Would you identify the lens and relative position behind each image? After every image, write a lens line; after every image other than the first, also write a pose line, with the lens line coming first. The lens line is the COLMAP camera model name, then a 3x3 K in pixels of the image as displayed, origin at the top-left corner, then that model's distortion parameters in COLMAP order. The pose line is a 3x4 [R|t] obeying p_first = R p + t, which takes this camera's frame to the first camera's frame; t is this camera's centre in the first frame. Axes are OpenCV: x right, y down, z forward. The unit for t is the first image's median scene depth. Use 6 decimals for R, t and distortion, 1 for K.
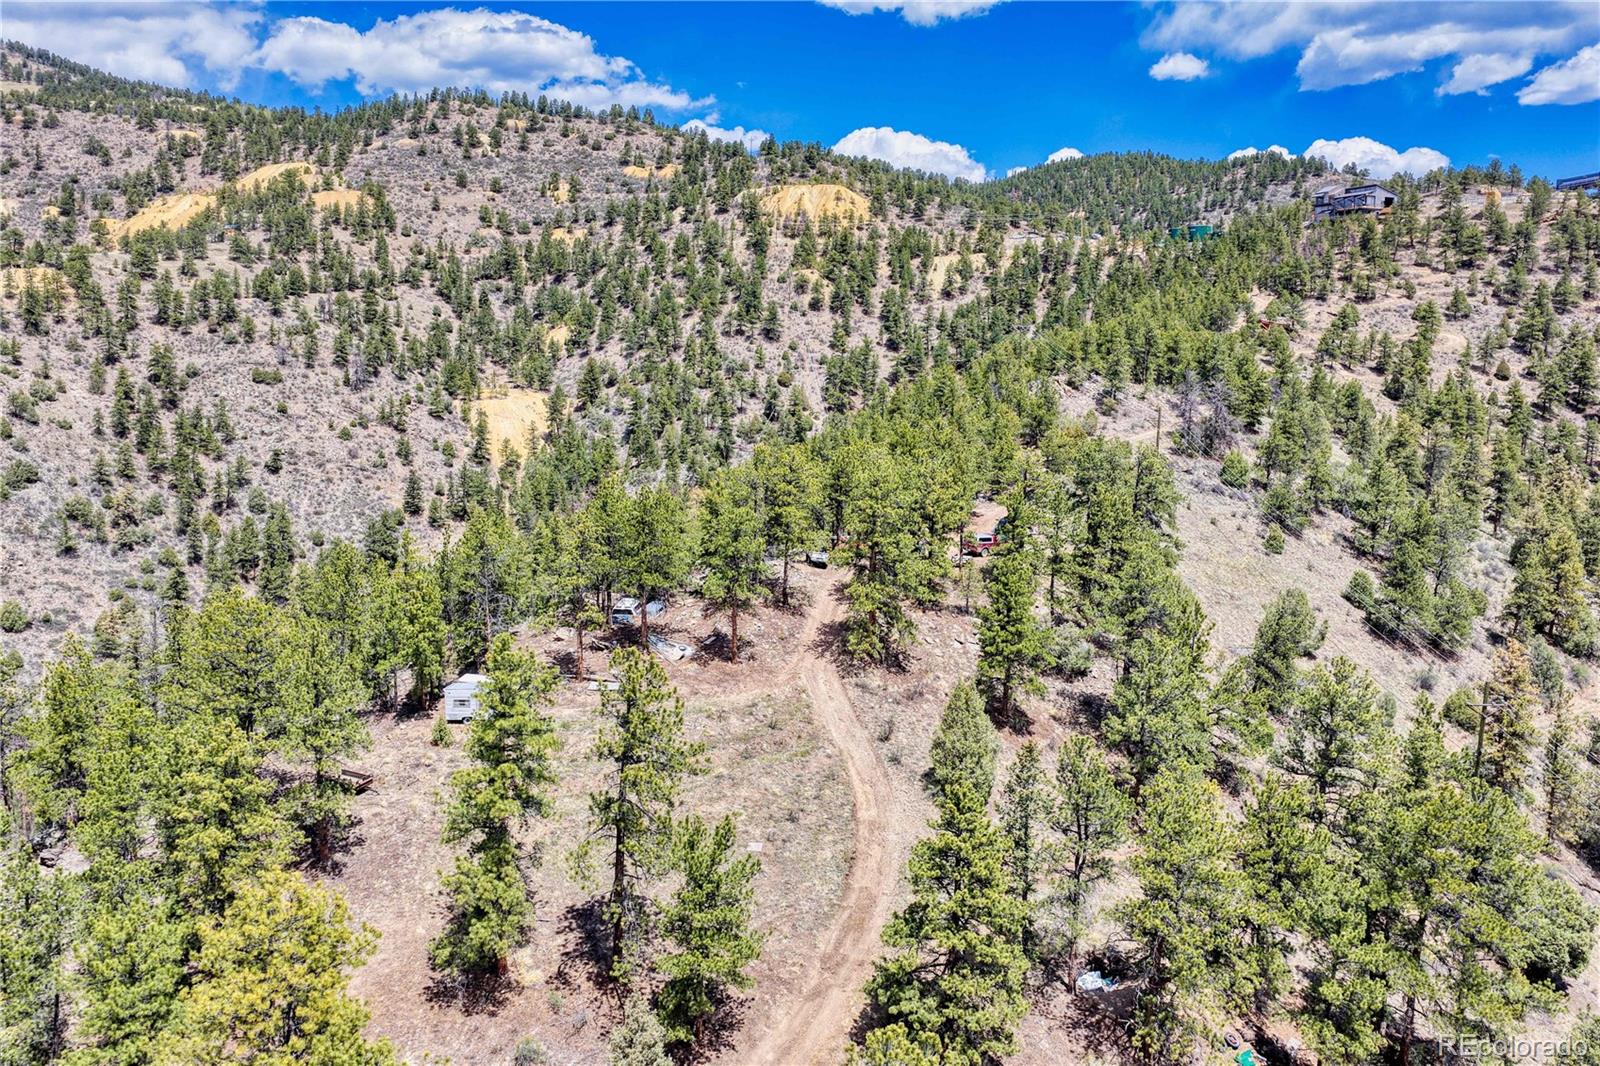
lens RADIAL K [[1327.4, 0, 804.6], [0, 1327.4, 534.8], [0, 0, 1]] dist [-0.013794, 0.041713]
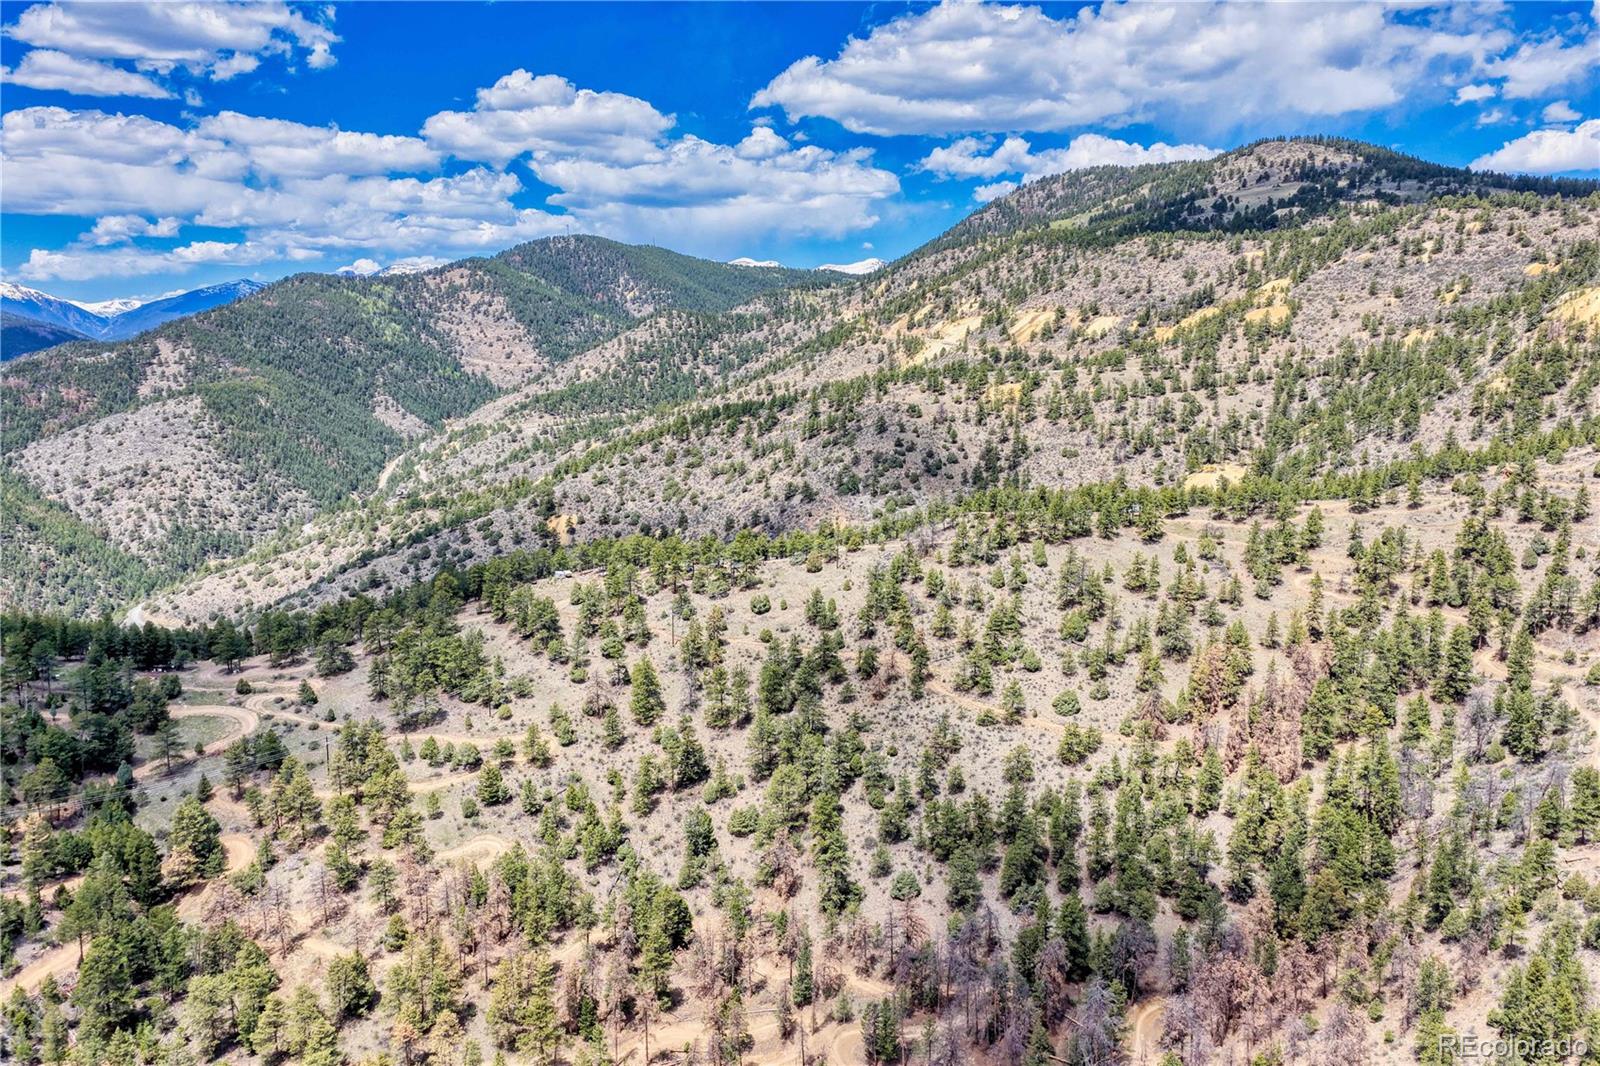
lens RADIAL K [[1327.4, 0, 804.6], [0, 1327.4, 534.8], [0, 0, 1]] dist [-0.013794, 0.041713]
pose [[0.493842, 0.114496, -0.861981, 0.764523], [-0.106229, 0.991812, 0.070882, -0.081787], [0.863039, 0.056563, 0.501961, -0.134426]]
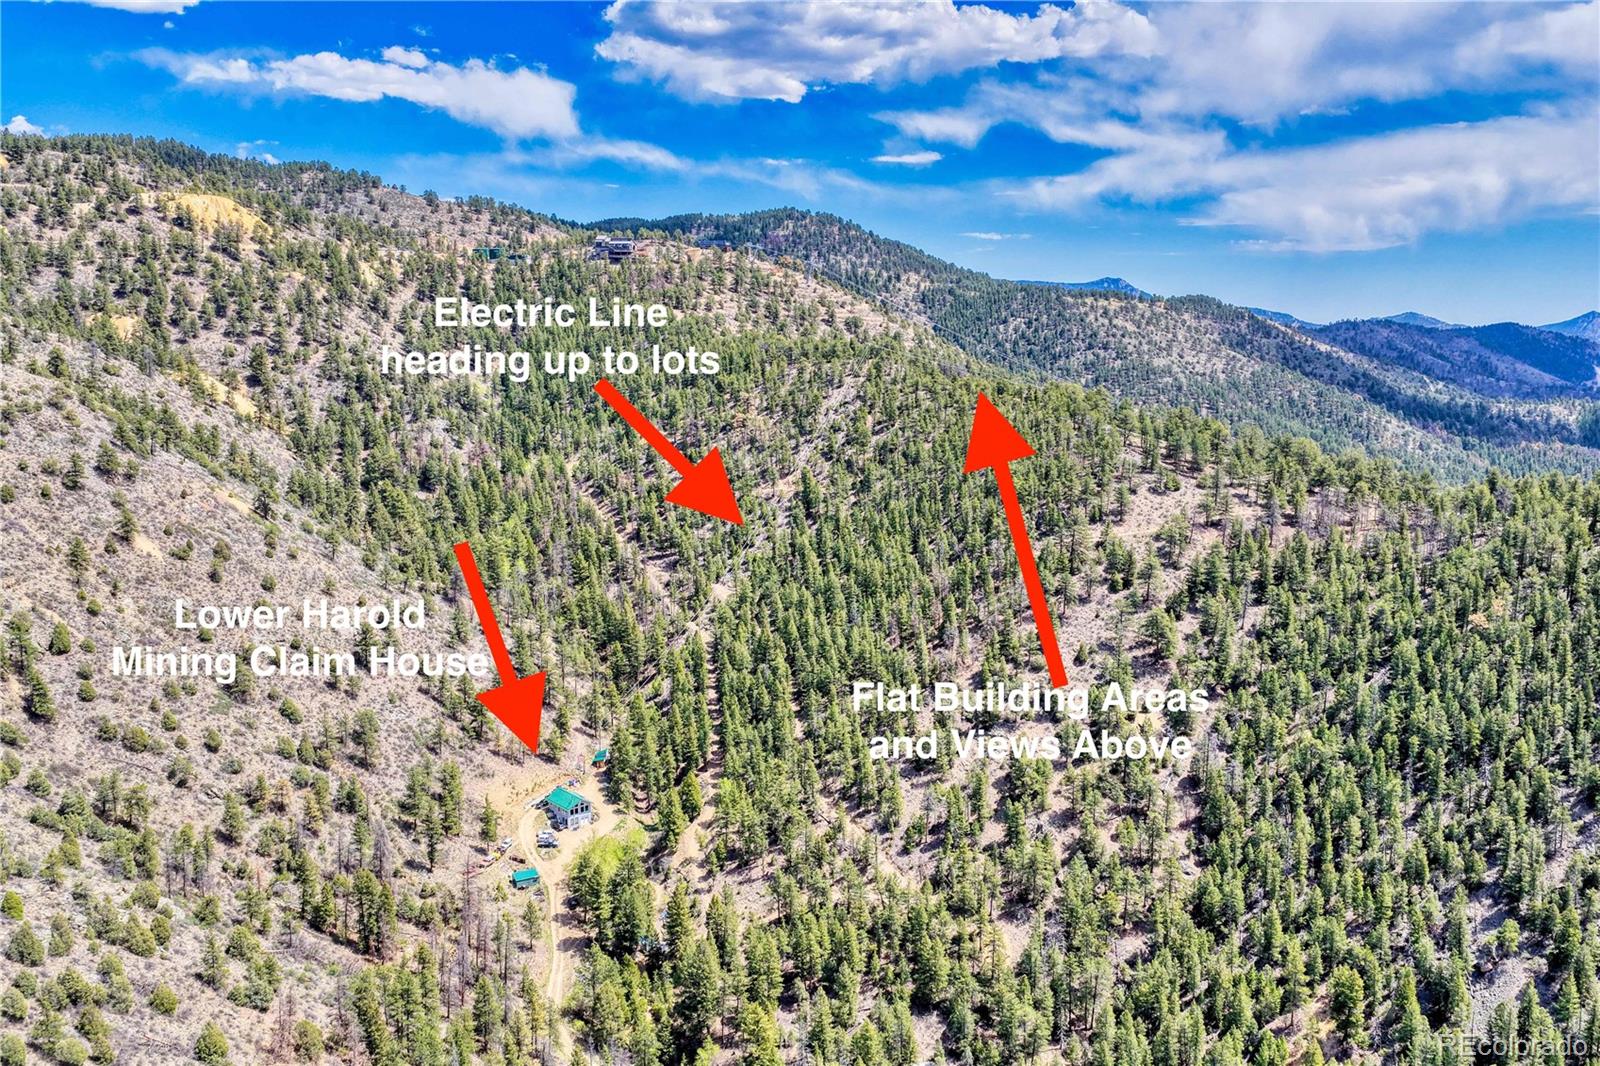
lens RADIAL K [[1327.4, 0, 804.6], [0, 1327.4, 534.8], [0, 0, 1]] dist [-0.013794, 0.041713]
pose [[0.546893, -0.142188, 0.825040, -0.893659], [0.101856, 0.989452, 0.103005, -0.025224], [-0.830983, 0.027702, 0.555607, -0.171155]]
